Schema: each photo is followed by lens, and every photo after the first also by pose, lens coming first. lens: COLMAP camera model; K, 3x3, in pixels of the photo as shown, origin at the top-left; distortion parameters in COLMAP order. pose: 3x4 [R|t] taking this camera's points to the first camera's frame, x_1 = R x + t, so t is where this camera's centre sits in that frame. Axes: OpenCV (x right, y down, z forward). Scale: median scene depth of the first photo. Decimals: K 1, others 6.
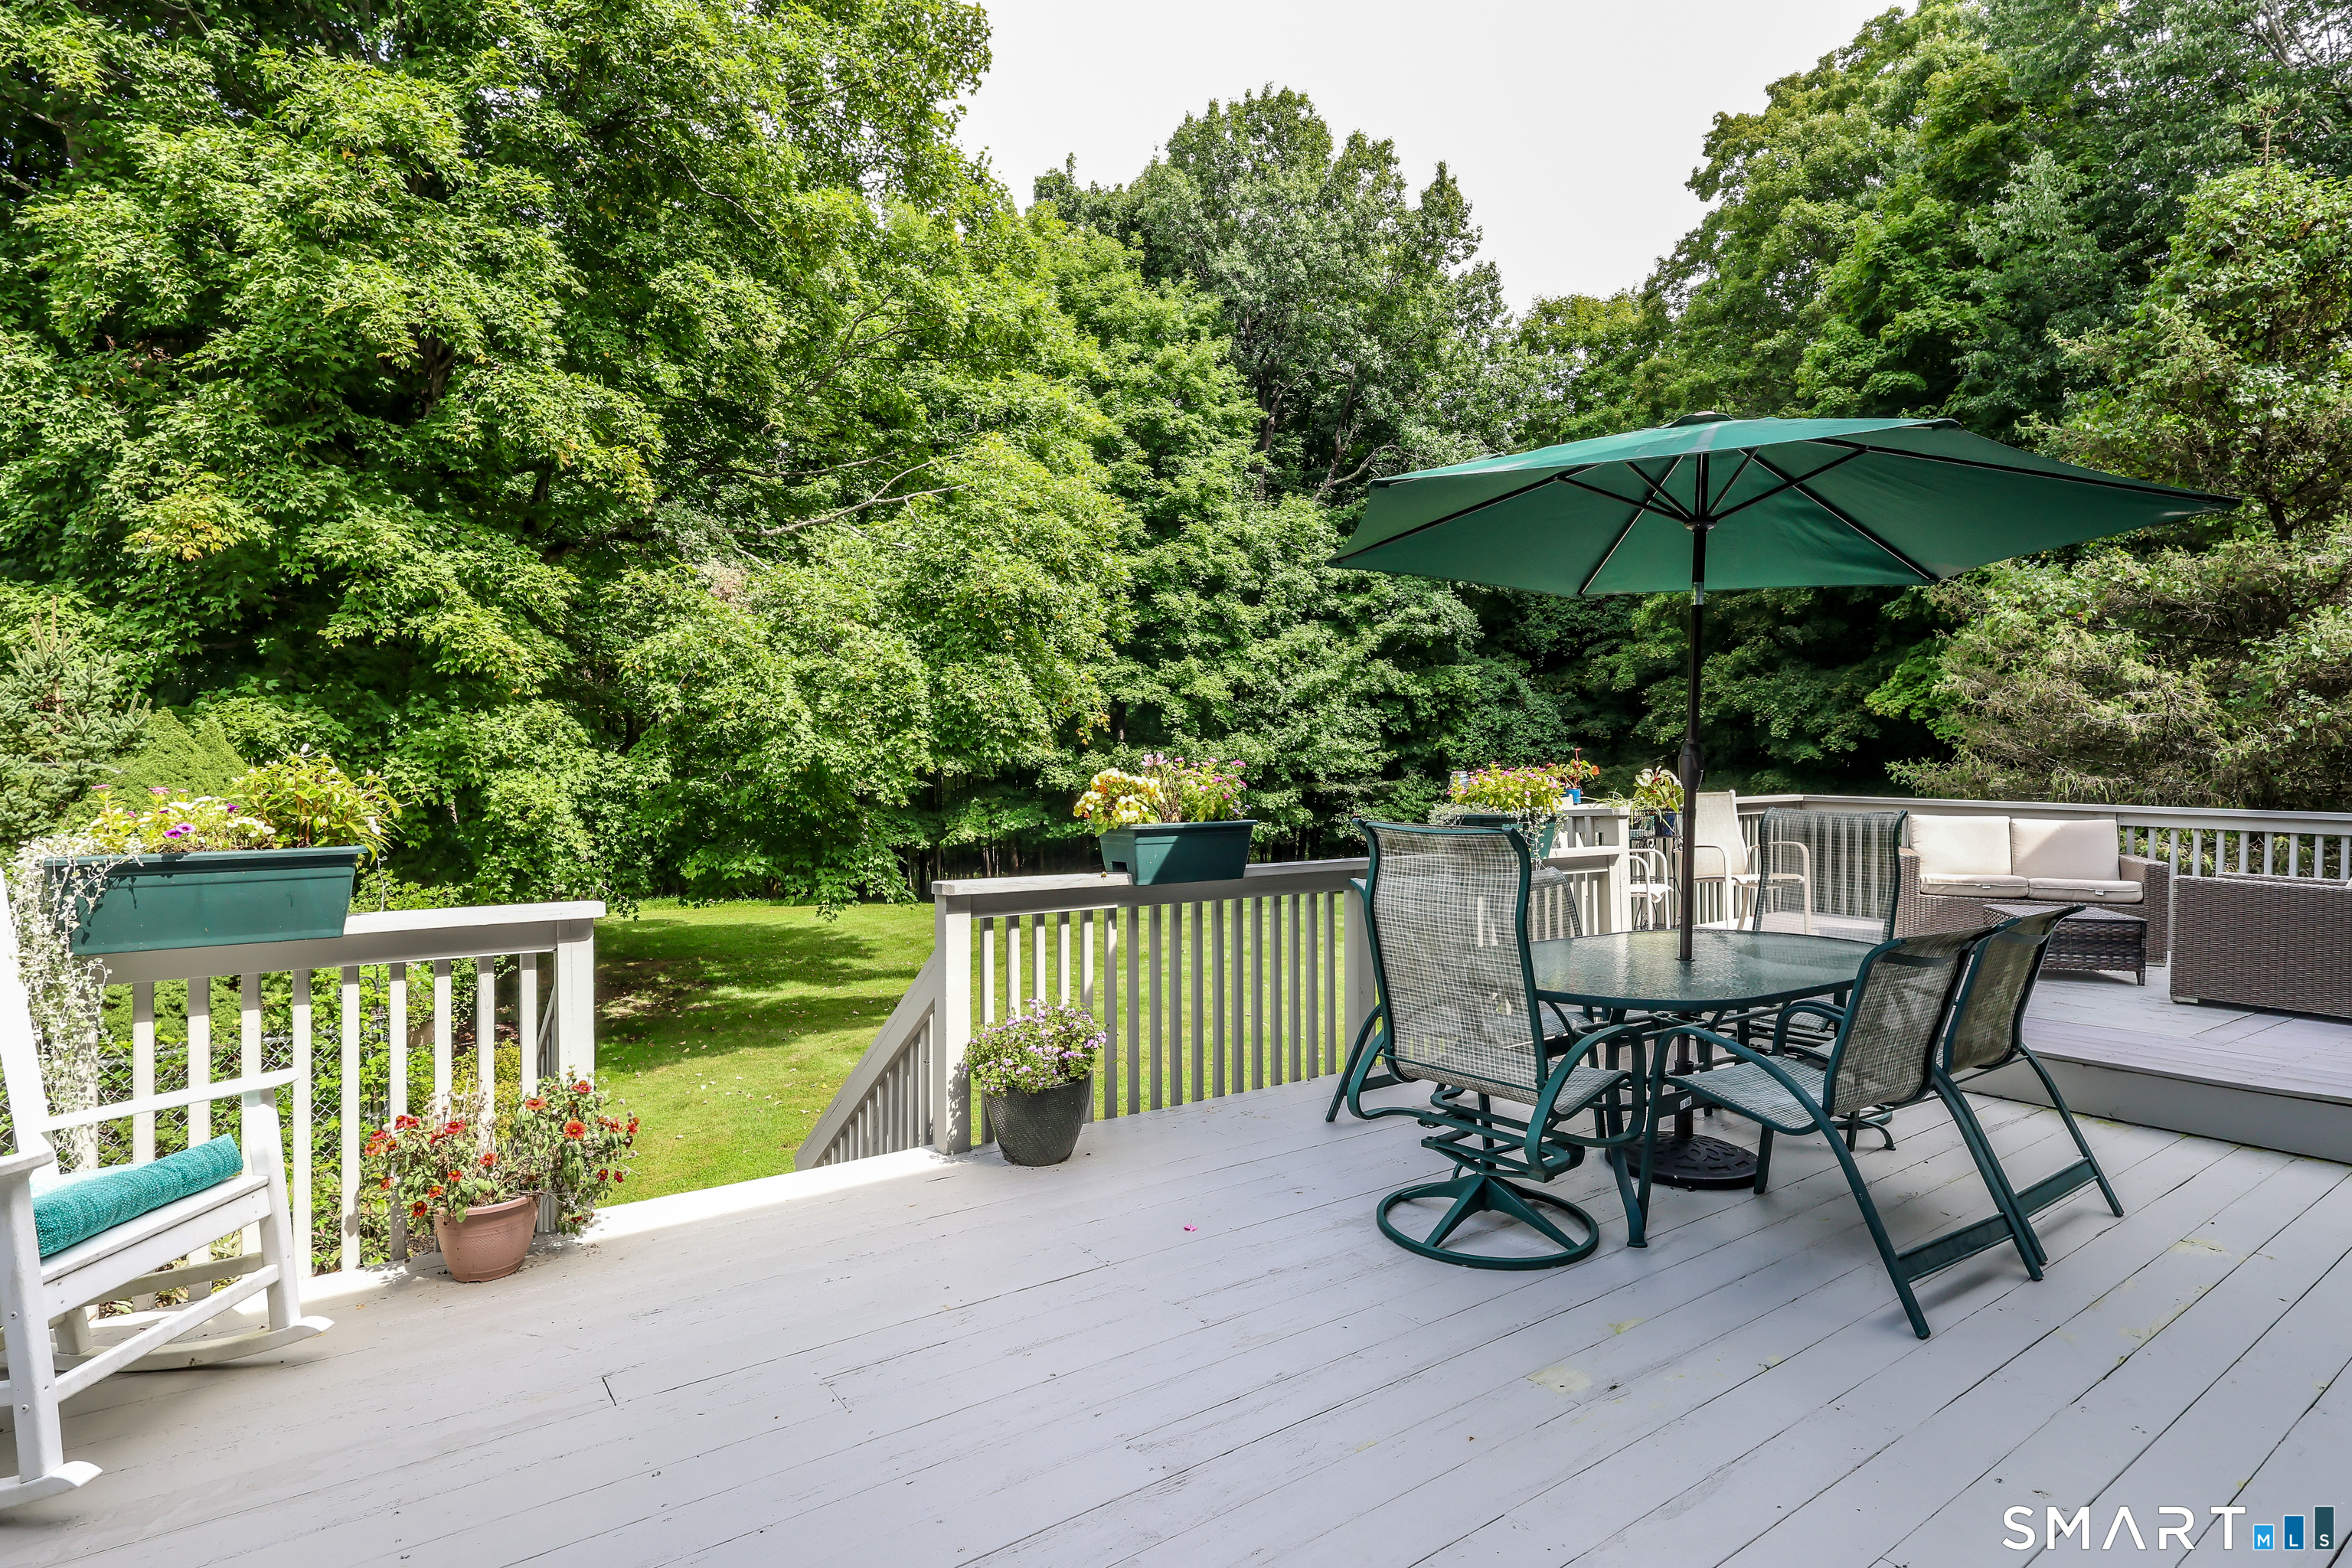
lens RADIAL K [[1165.0, 0, 1160.6], [0, 1165.0, 776.6], [0, 0, 1]] dist [-0.005455, 0.002699]
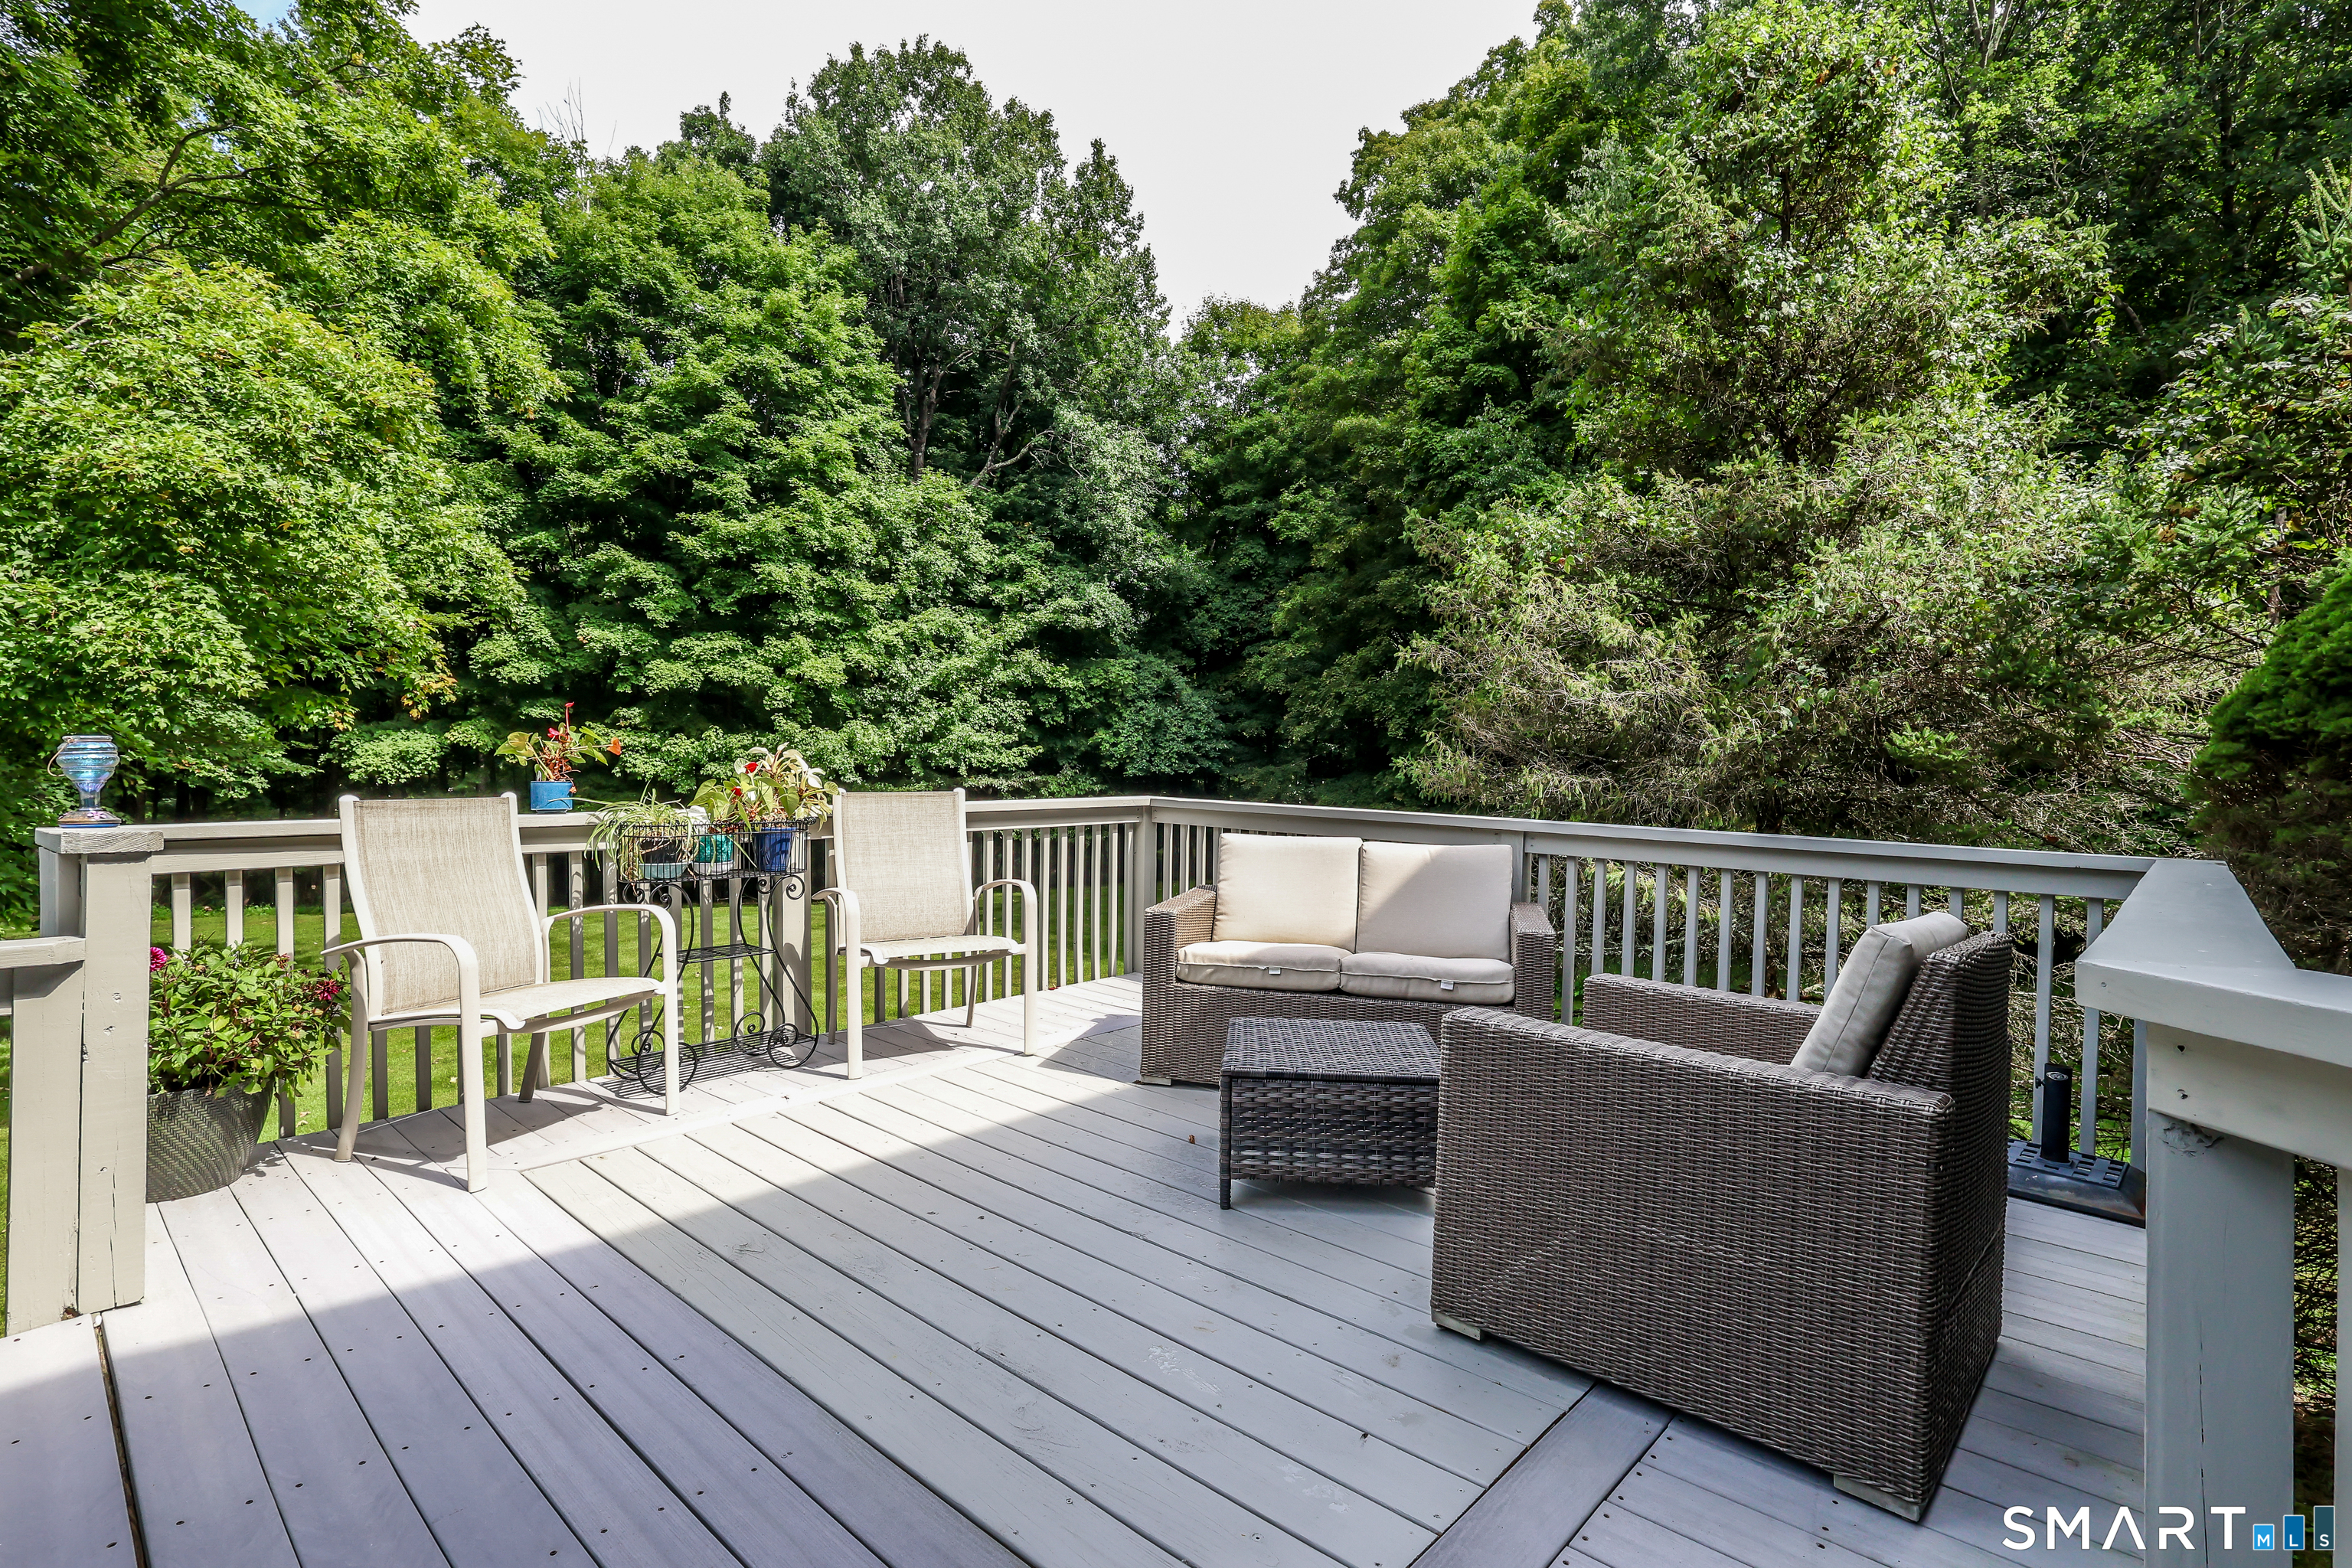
lens RADIAL K [[1073.8, 0, 1166.7], [0, 1073.8, 776.5], [0, 0, 1]] dist [-0.001824, 0.000399]
pose [[0.976840, 0.013614, 0.213537, 0.120068], [-0.014497, 0.999892, 0.002572, 0.000794], [-0.213479, -0.005608, 0.976932, 0.113959]]
